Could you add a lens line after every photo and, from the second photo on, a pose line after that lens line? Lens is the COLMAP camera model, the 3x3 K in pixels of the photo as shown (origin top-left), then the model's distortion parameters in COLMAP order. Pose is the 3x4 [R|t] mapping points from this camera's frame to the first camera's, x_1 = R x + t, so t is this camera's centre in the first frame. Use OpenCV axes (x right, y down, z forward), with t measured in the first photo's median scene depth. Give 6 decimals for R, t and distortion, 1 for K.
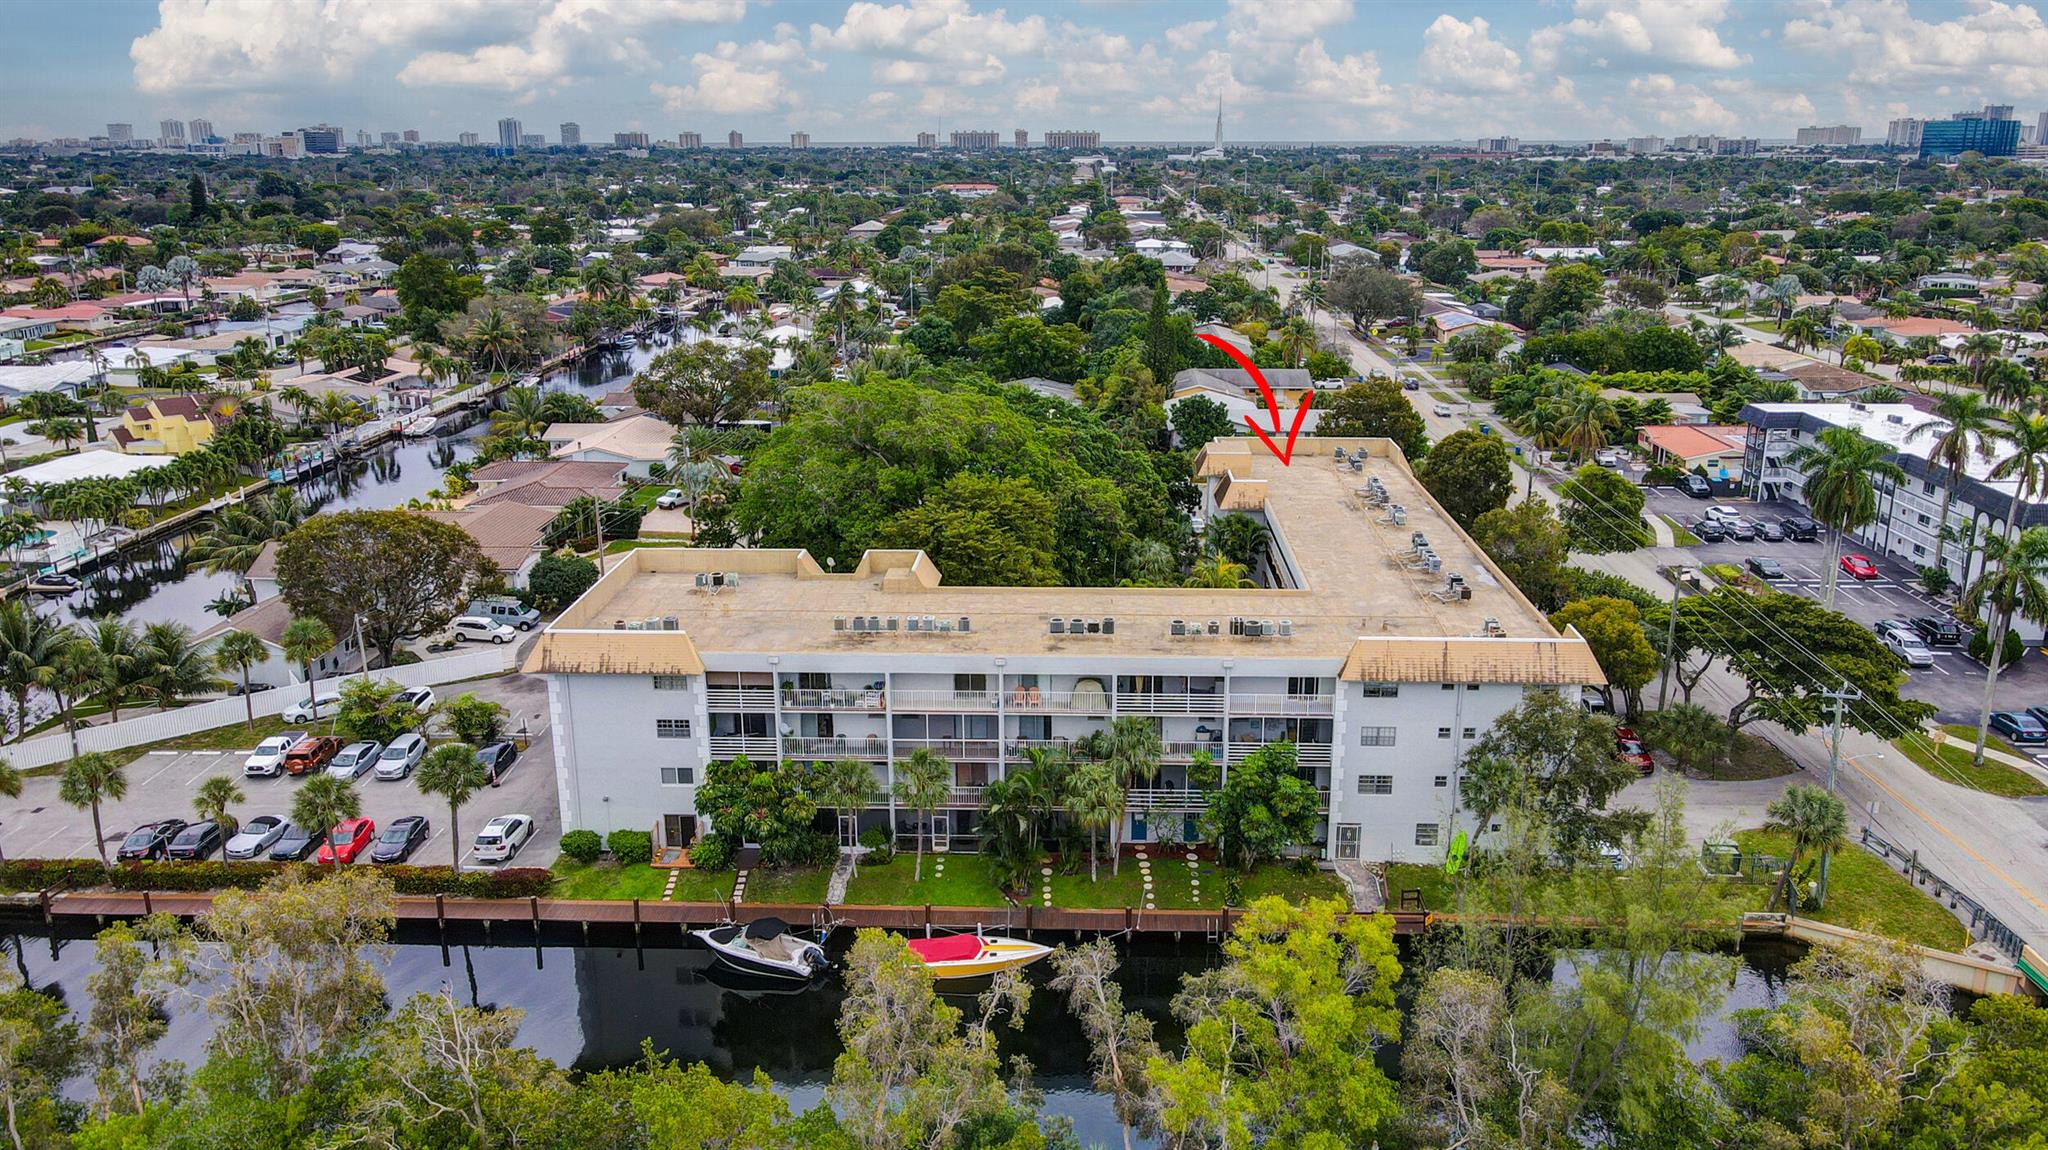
lens RADIAL K [[1497.1, 0, 1024.0], [0, 1497.1, 575.0], [0, 0, 1]] dist [-0.001477, 0.047944]
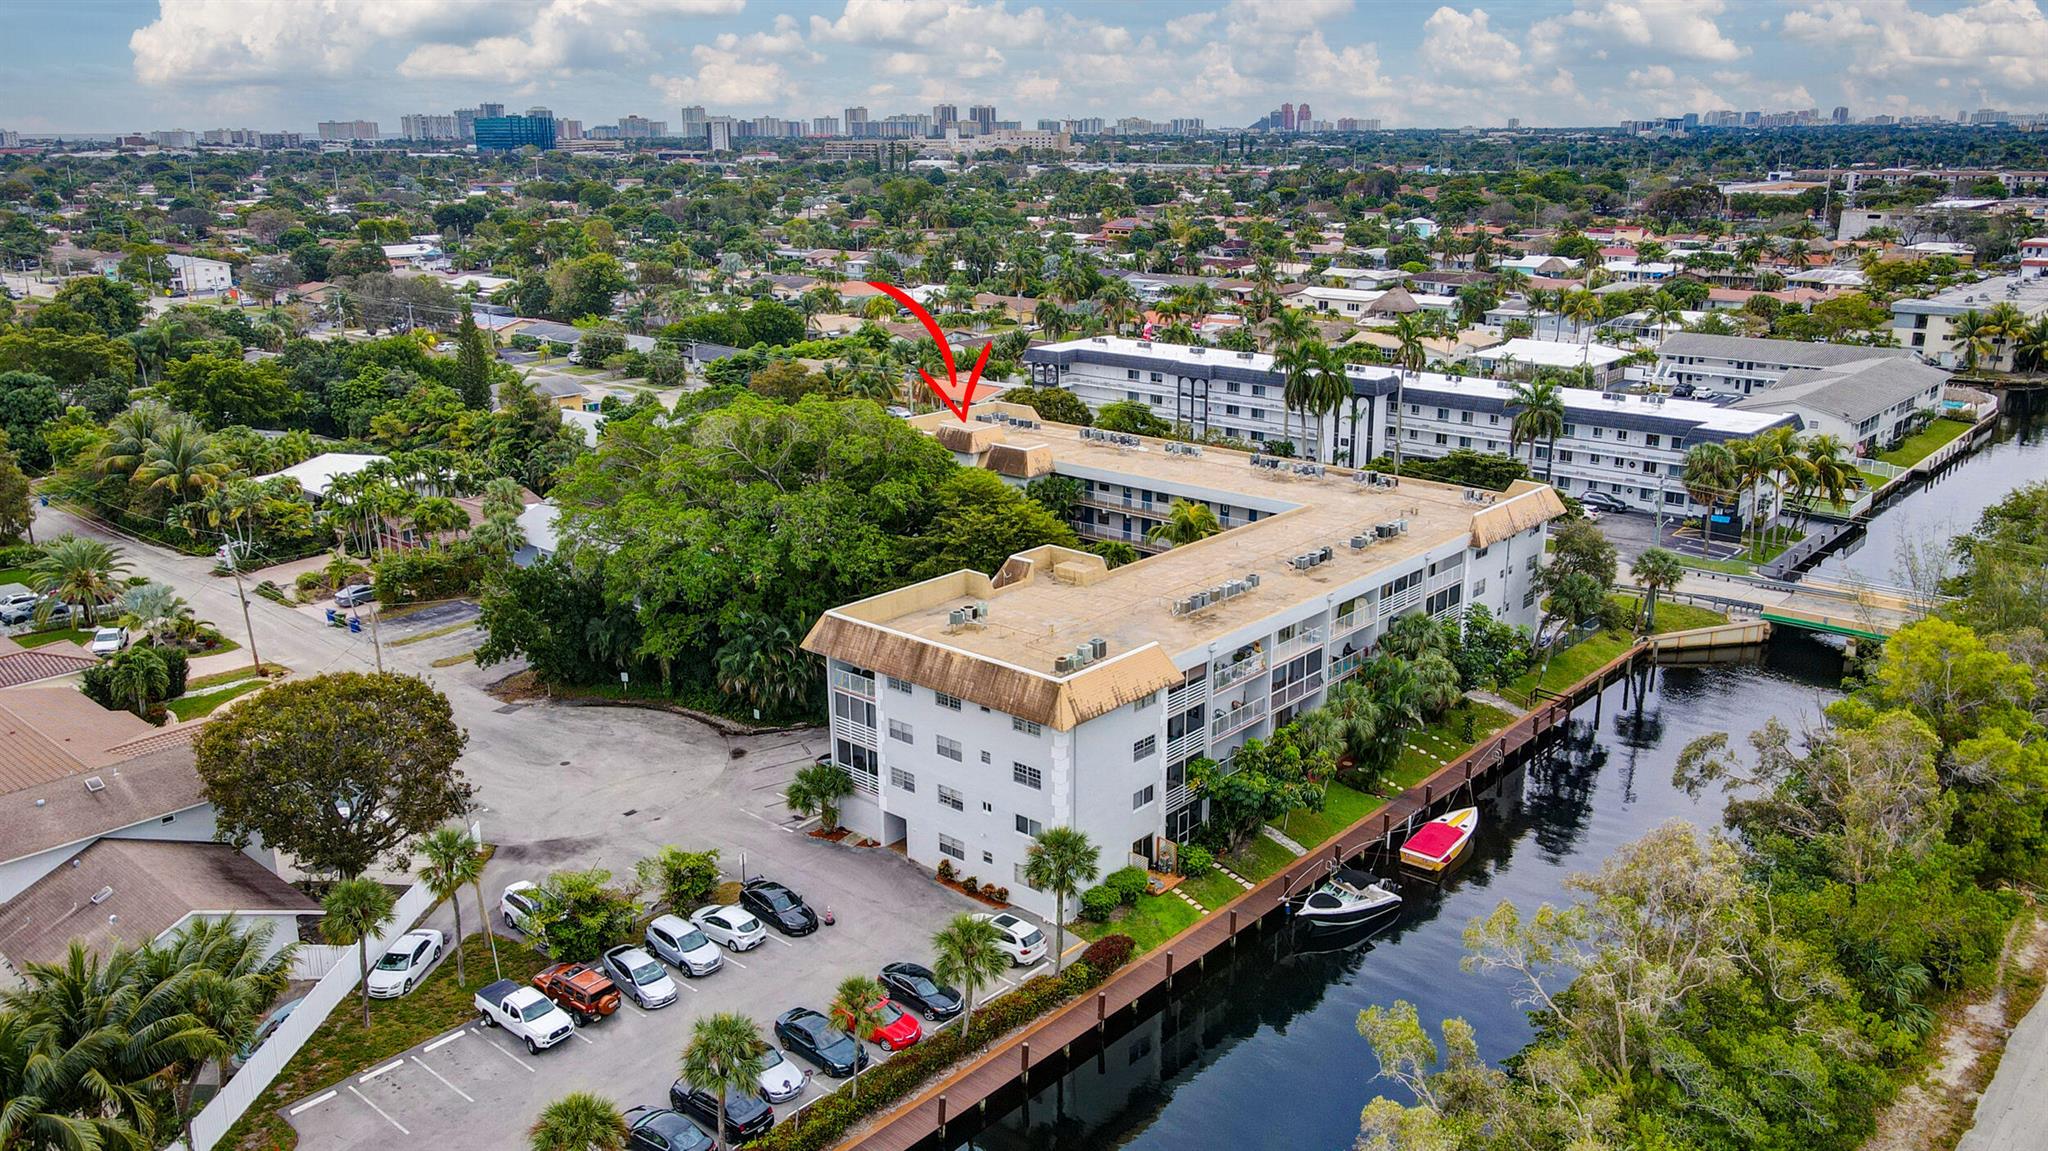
lens RADIAL K [[1550.5, 0, 1031.0], [0, 1550.5, 575.9], [0, 0, 1]] dist [-0.002588, 0.048991]
pose [[0.636579, -0.214894, 0.740667, -0.983252], [0.219026, 0.971225, 0.093542, -0.110707], [-0.739456, 0.102678, 0.665329, 0.388311]]
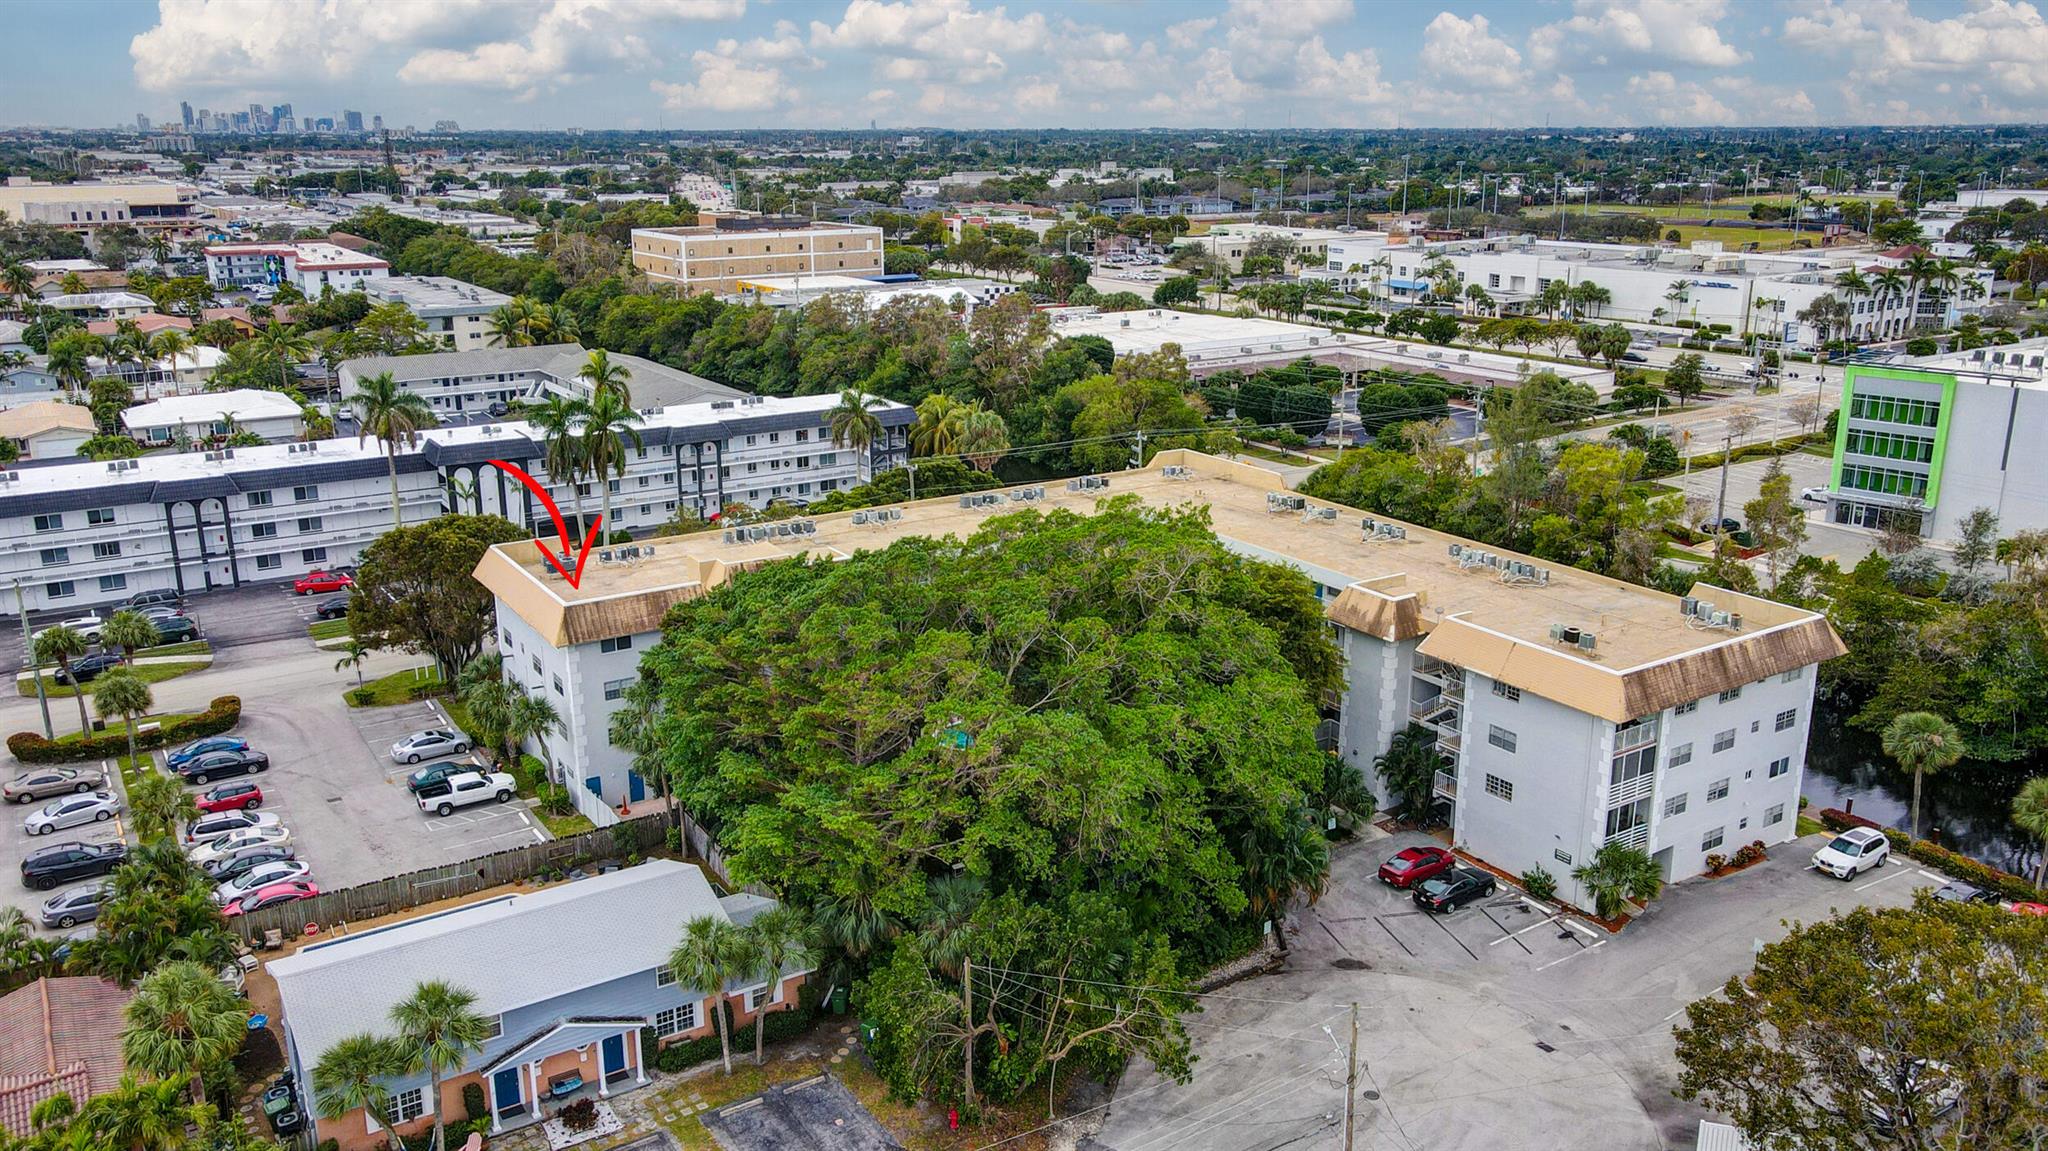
lens RADIAL K [[1583.3, 0, 1024.0], [0, 1583.3, 575.5], [0, 0, 1]] dist [0.004238, 0.056386]
pose [[-0.578288, -0.216654, 0.786539, -0.825700], [0.236055, 0.878421, 0.415518, -0.542050], [-0.780936, 0.425955, -0.456839, 1.859191]]
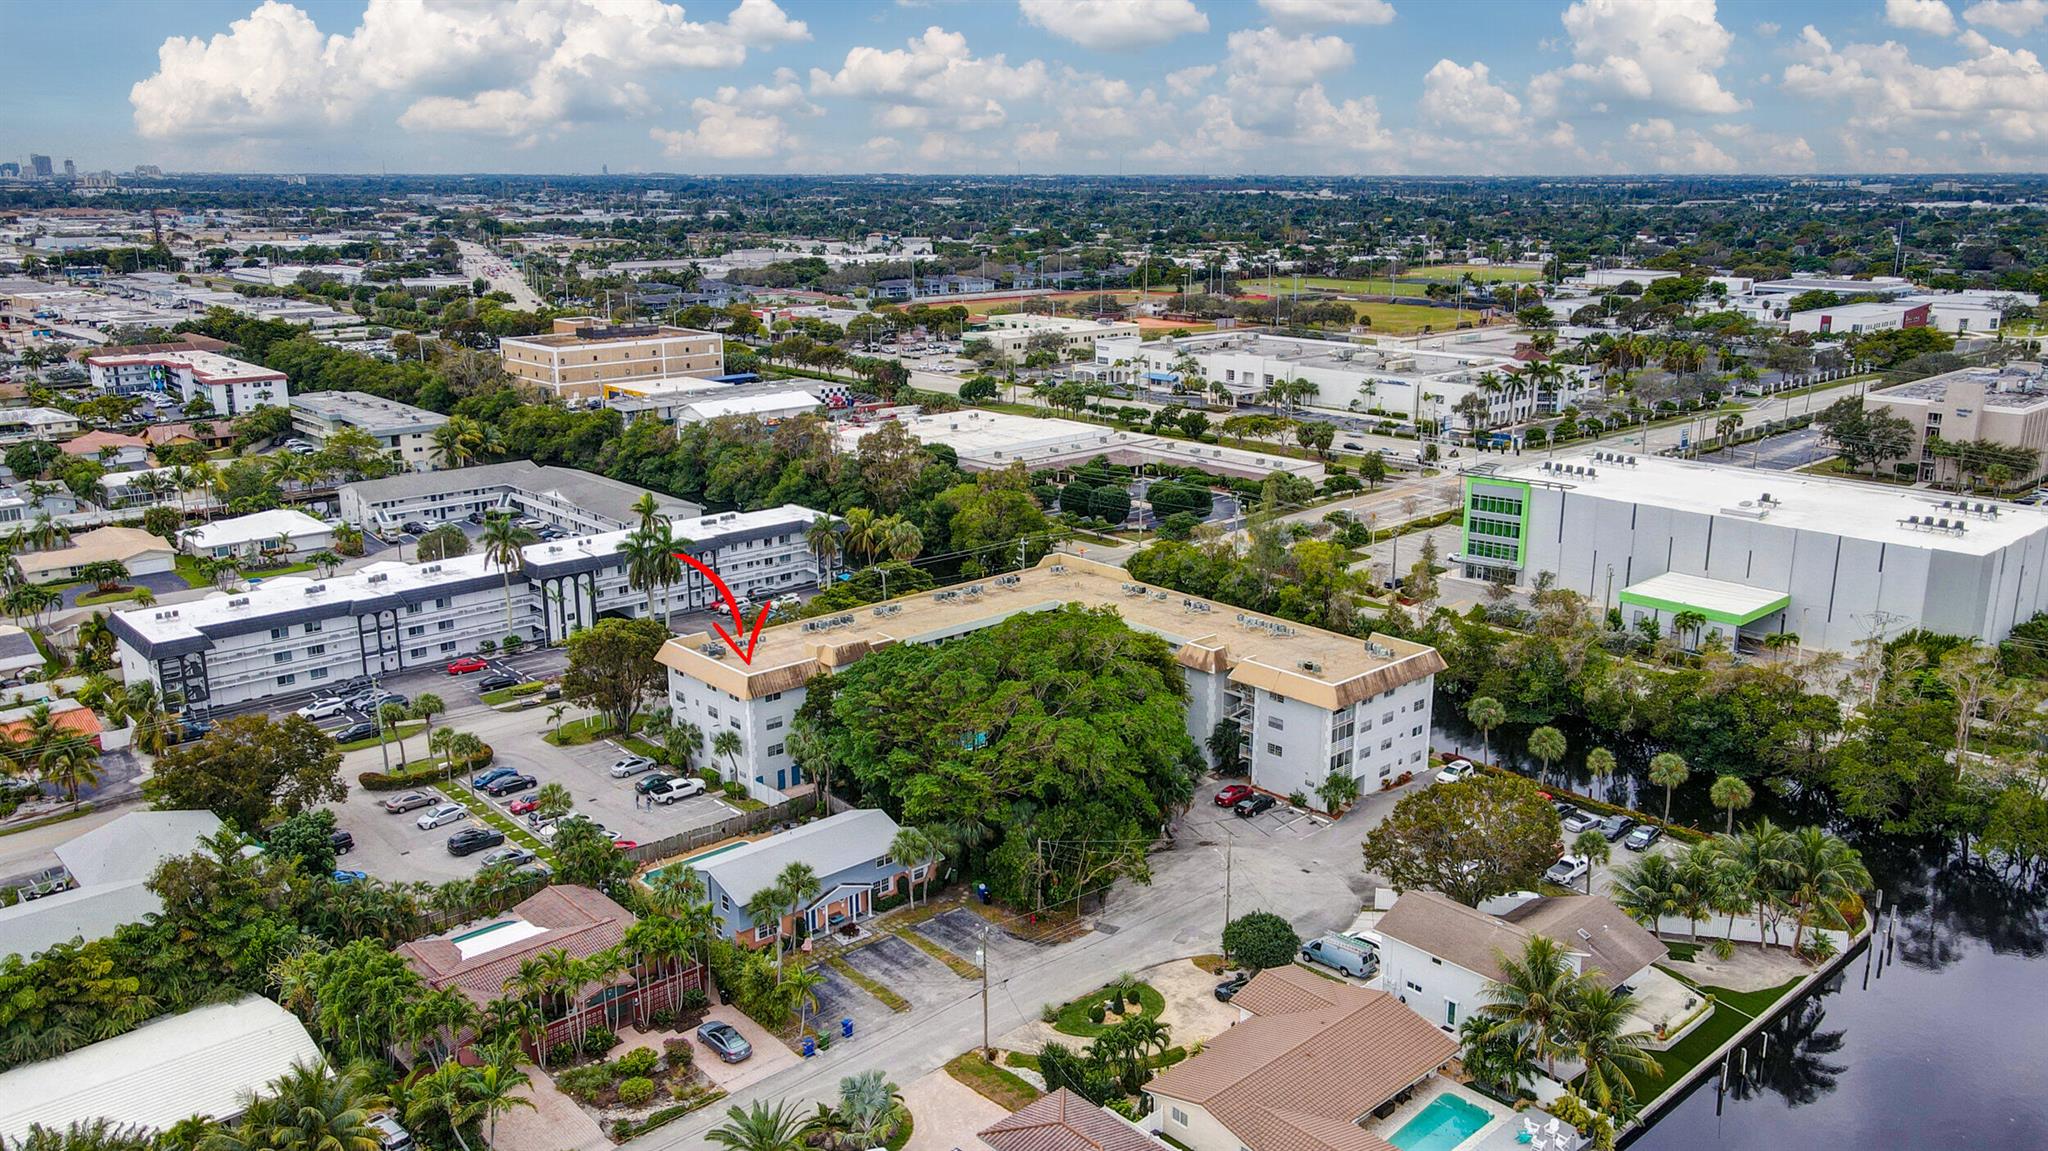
lens RADIAL K [[1550.5, 0, 1031.0], [0, 1550.5, 575.9], [0, 0, 1]] dist [-0.002588, 0.048991]
pose [[-0.707012, -0.174831, 0.685250, -1.255769], [0.201925, 0.878718, 0.432529, -0.967698], [-0.677761, 0.444172, -0.585962, 2.402091]]
